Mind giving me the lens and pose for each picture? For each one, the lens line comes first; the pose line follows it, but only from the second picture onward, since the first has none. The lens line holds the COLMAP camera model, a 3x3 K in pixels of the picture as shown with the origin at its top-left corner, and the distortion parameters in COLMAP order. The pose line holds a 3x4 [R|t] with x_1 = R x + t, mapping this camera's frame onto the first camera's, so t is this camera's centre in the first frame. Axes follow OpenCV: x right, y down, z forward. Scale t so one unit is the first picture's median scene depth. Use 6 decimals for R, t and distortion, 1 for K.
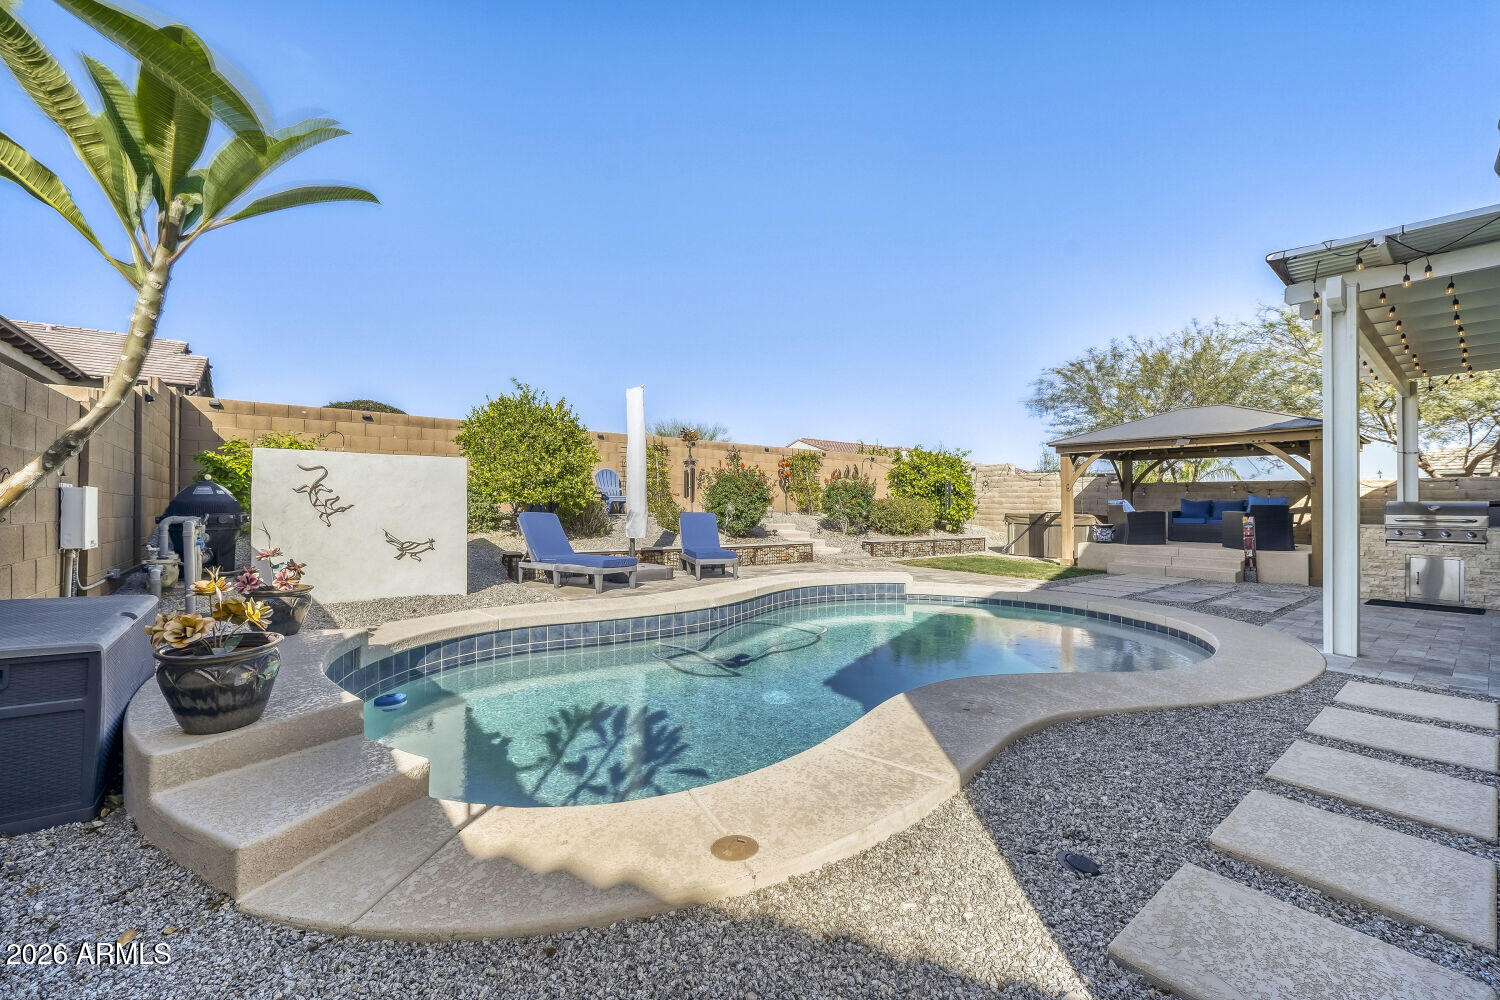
lens RADIAL K [[600.6, 0, 748.1], [0, 600.6, 503.9], [0, 0, 1]] dist [-0.000177, -0.000165]
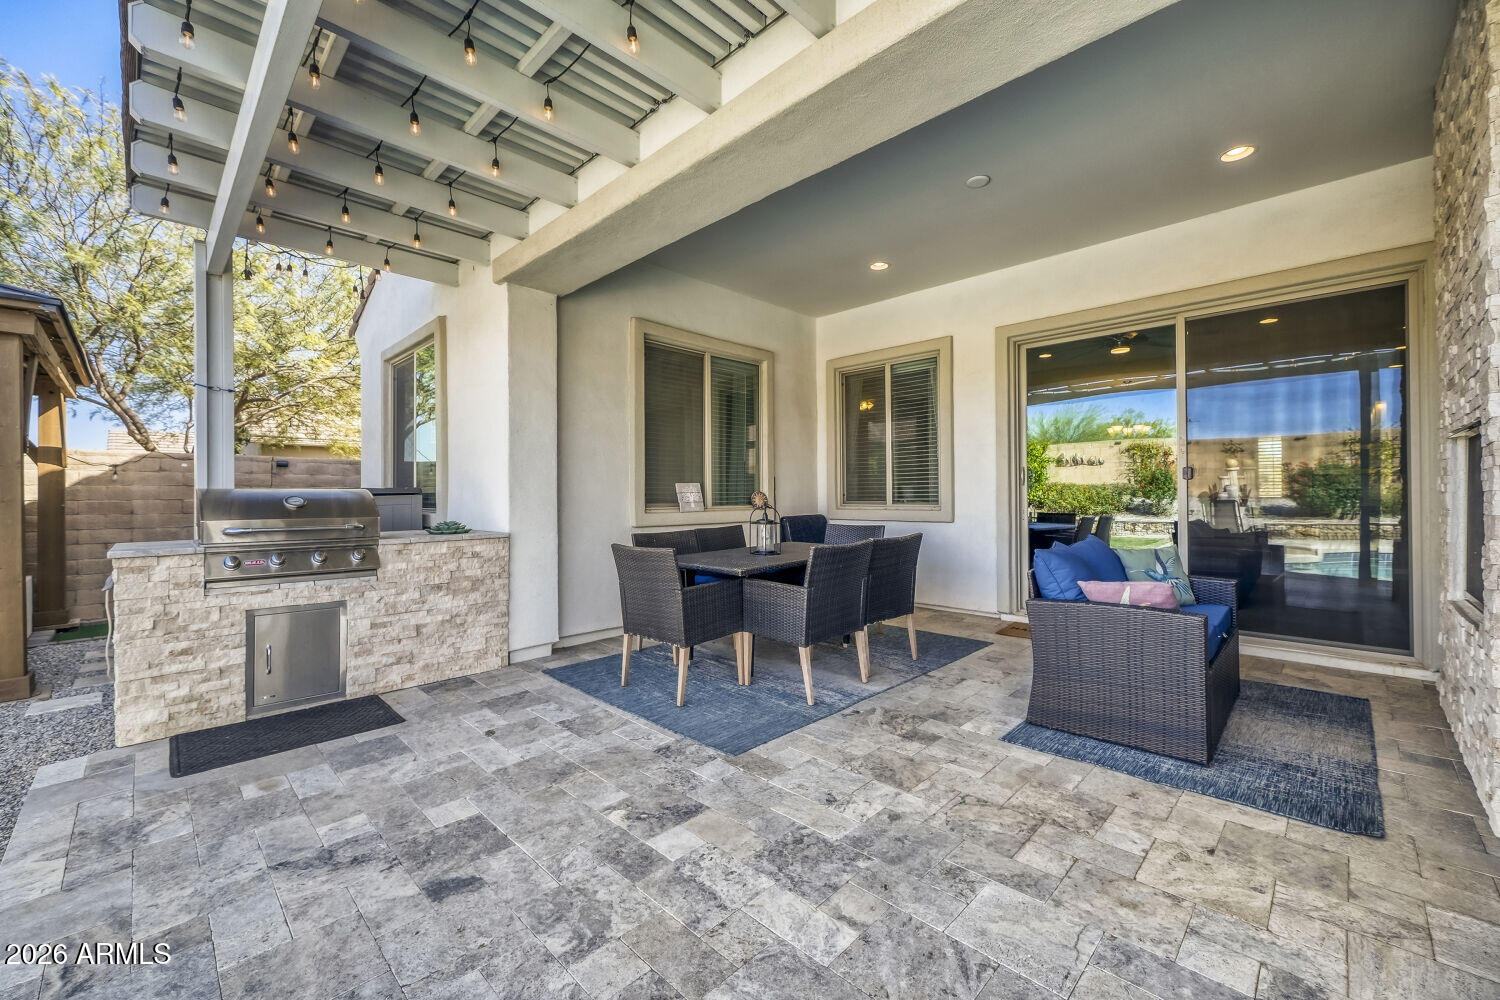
lens RADIAL K [[600.6, 0, 748.1], [0, 600.6, 498.5], [0, 0, 1]] dist [-0.000177, -0.000165]
pose [[-0.119788, -0.001883, 0.992798, 0.619120], [-0.002511, 0.999996, 0.001594, 0.001287], [-0.992796, -0.002302, -0.119793, 0.689781]]
